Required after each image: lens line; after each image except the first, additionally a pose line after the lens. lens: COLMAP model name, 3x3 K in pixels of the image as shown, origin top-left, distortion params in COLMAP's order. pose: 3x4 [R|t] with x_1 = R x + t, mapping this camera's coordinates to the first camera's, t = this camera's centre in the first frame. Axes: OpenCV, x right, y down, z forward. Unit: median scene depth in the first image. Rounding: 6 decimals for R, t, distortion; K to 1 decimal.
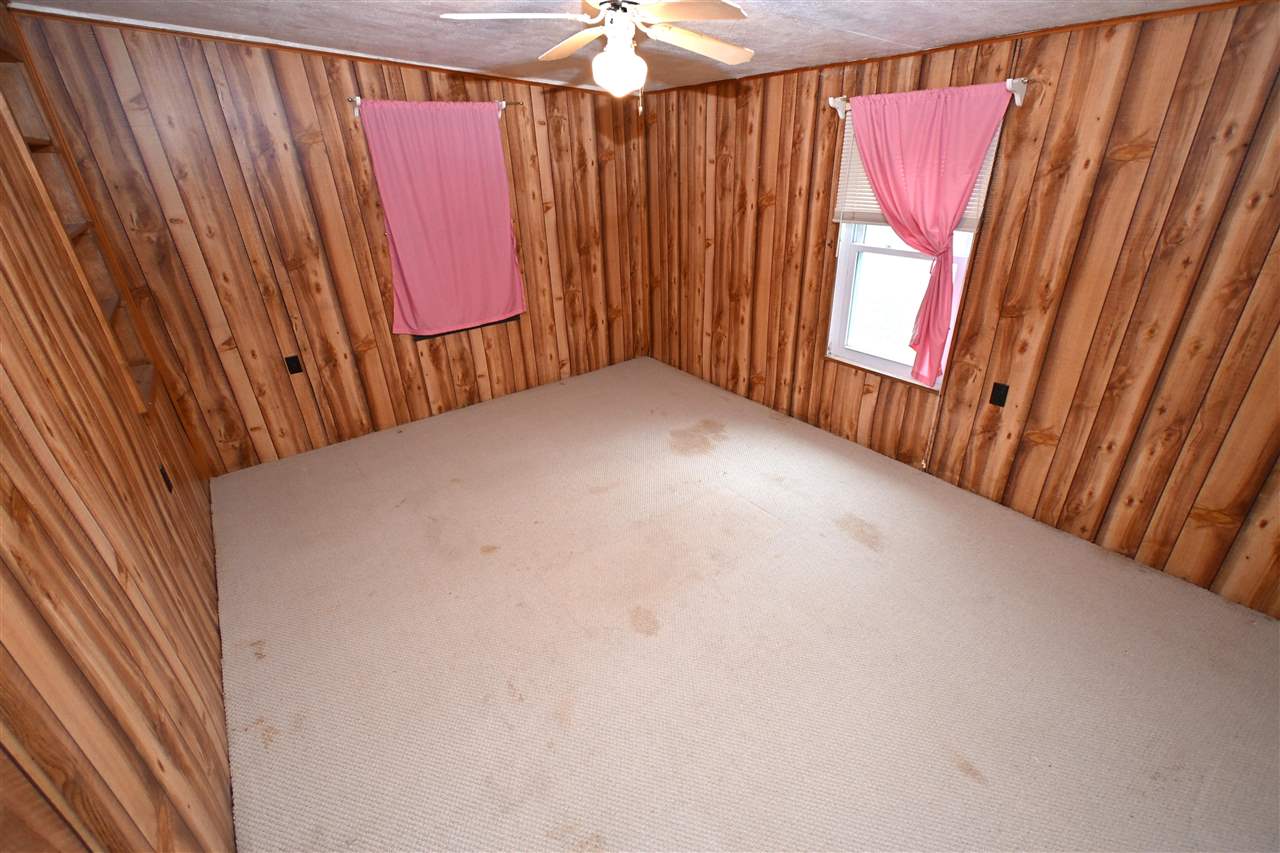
lens RADIAL K [[564.6, 0, 643.3], [0, 564.6, 426.9], [0, 0, 1]] dist [0.000747, -0.000049]
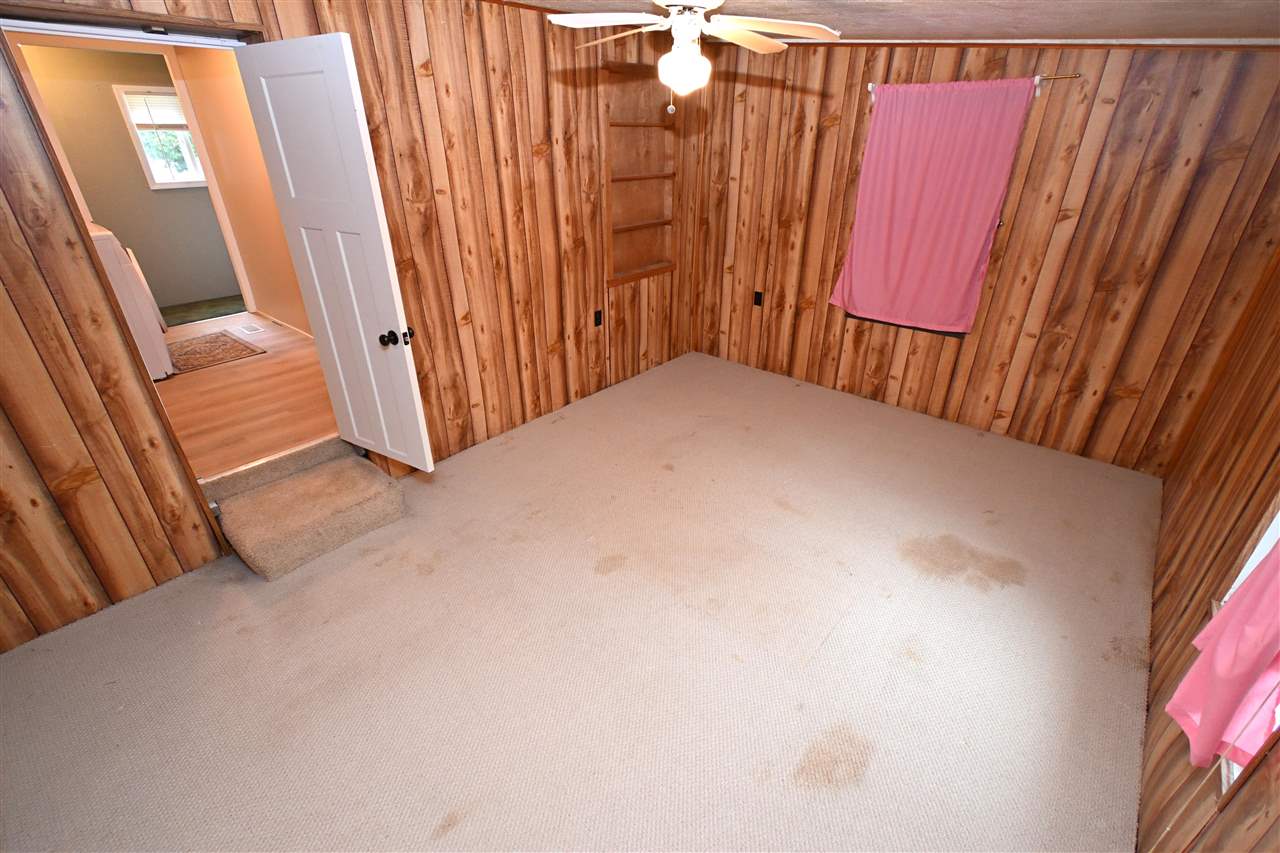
lens RADIAL K [[564.6, 0, 643.3], [0, 564.6, 426.9], [0, 0, 1]] dist [0.000747, -0.000049]
pose [[0.208838, 0.474912, -0.854895, 0.503503], [-0.438353, 0.826892, 0.352273, -0.183141], [0.874204, 0.301178, 0.380866, 0.322627]]
